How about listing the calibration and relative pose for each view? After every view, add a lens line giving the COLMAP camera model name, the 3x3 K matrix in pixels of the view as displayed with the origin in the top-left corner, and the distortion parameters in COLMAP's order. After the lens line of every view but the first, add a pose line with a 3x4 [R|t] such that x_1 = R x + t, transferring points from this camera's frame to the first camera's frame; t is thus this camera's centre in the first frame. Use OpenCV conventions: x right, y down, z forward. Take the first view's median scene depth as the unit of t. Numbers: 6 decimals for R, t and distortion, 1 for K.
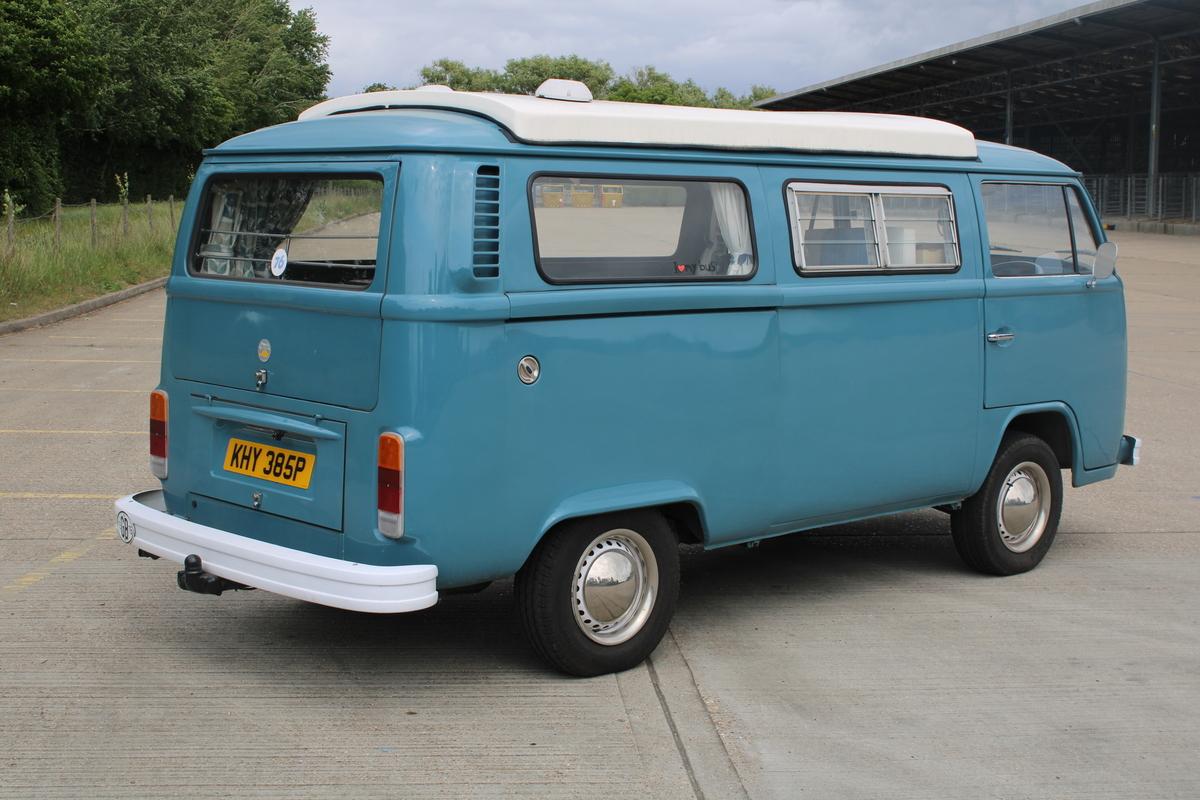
lens RADIAL K [[1770.0, 0, 640.7], [0, 1770.0, 429.3], [0, 0, 1]] dist [-0.007957, -0.015315]
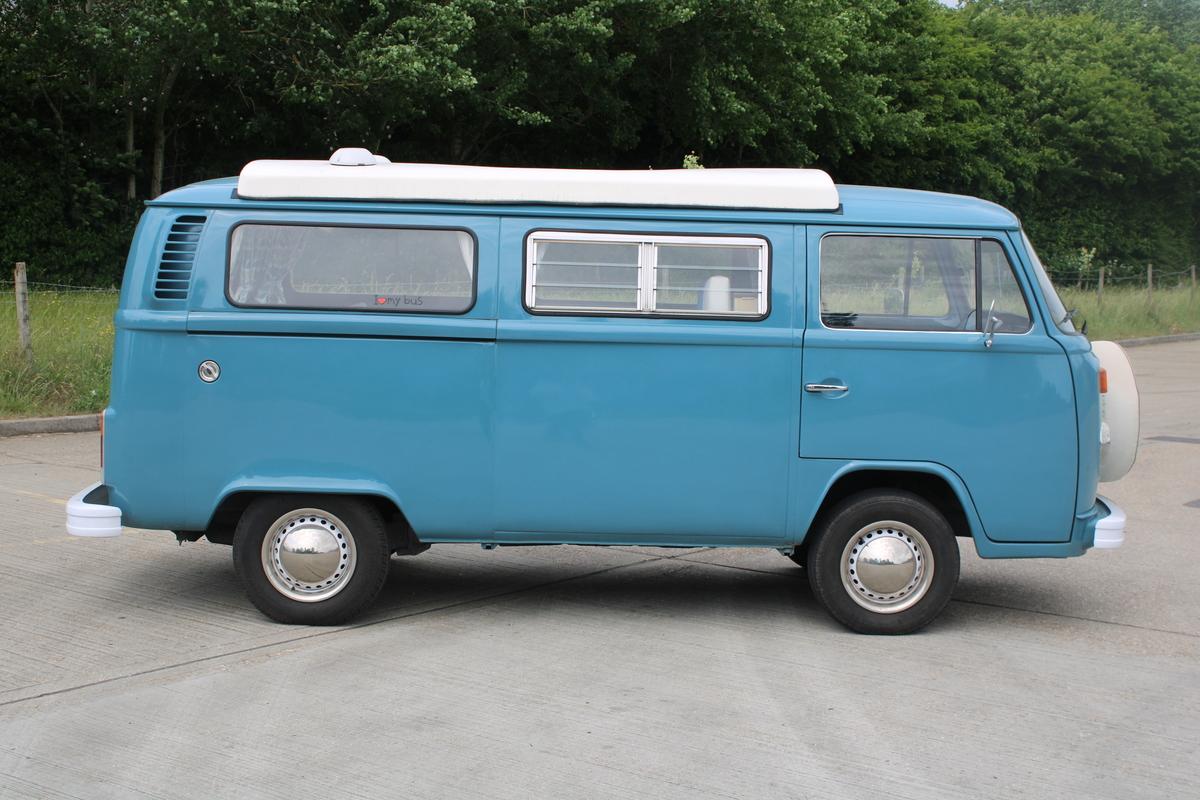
lens RADIAL K [[1770.0, 0, 640.7], [0, 1770.0, 429.3], [0, 0, 1]] dist [-0.007957, -0.015315]
pose [[0.744966, 0.073292, -0.663064, 0.958817], [-0.101448, 0.994833, -0.004016, -0.016803], [0.659344, 0.070258, 0.748552, 0.218045]]
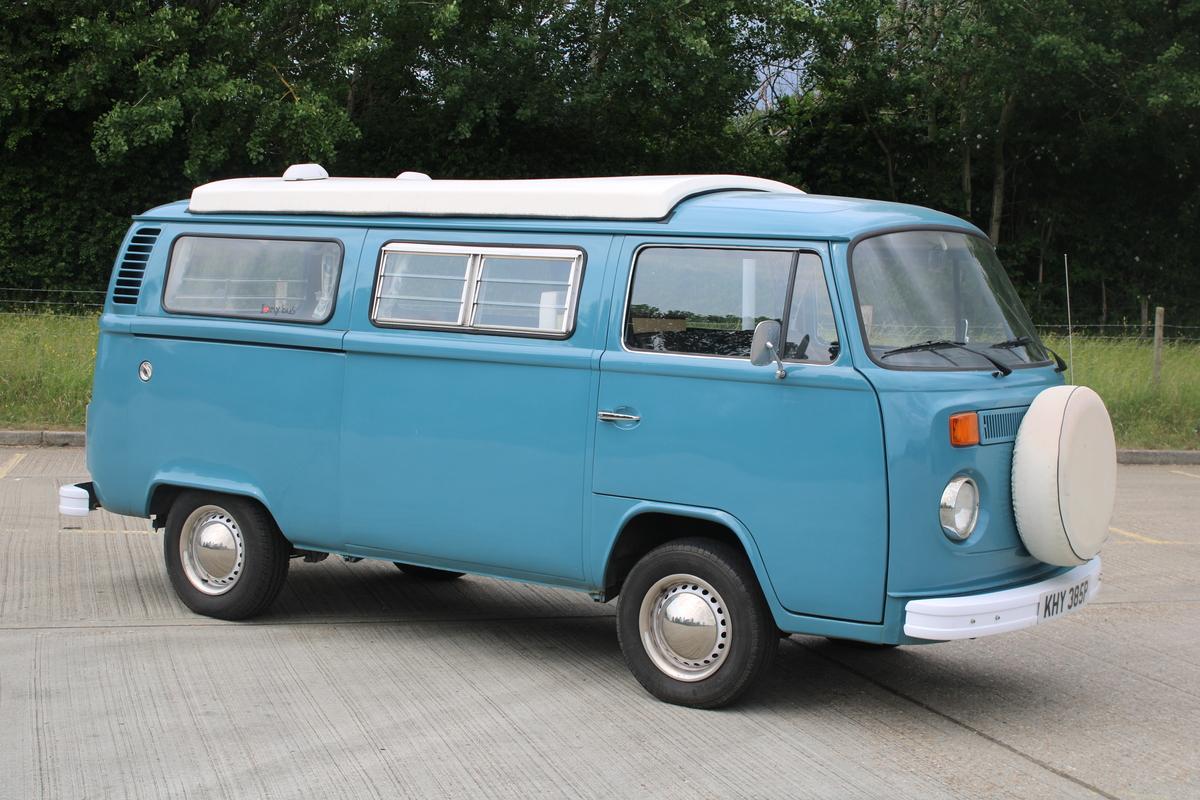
lens RADIAL K [[1945.0, 0, 602.1], [0, 1945.0, 374.2], [0, 0, 1]] dist [0.055358, -0.023013]
pose [[0.204671, 0.050323, -0.977536, 1.404985], [-0.159543, 0.987037, 0.017408, -0.107435], [0.965741, 0.152396, 0.210047, 0.944147]]
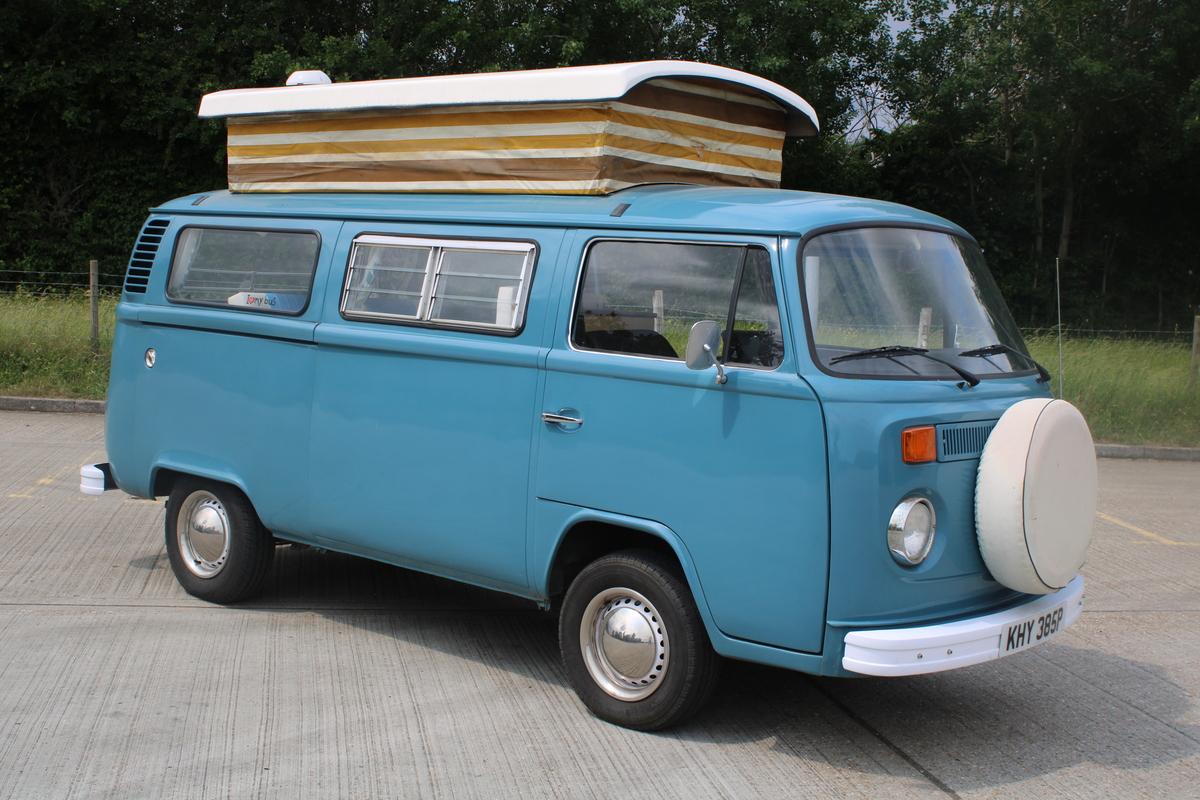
lens RADIAL K [[1560.5, 0, 583.5], [0, 1560.5, 398.1], [0, 0, 1]] dist [-0.026550, 0.026442]
pose [[0.092028, 0.079285, -0.992595, 1.147679], [-0.179749, 0.981772, 0.061755, -0.133092], [0.979398, 0.172734, 0.104602, 1.124034]]
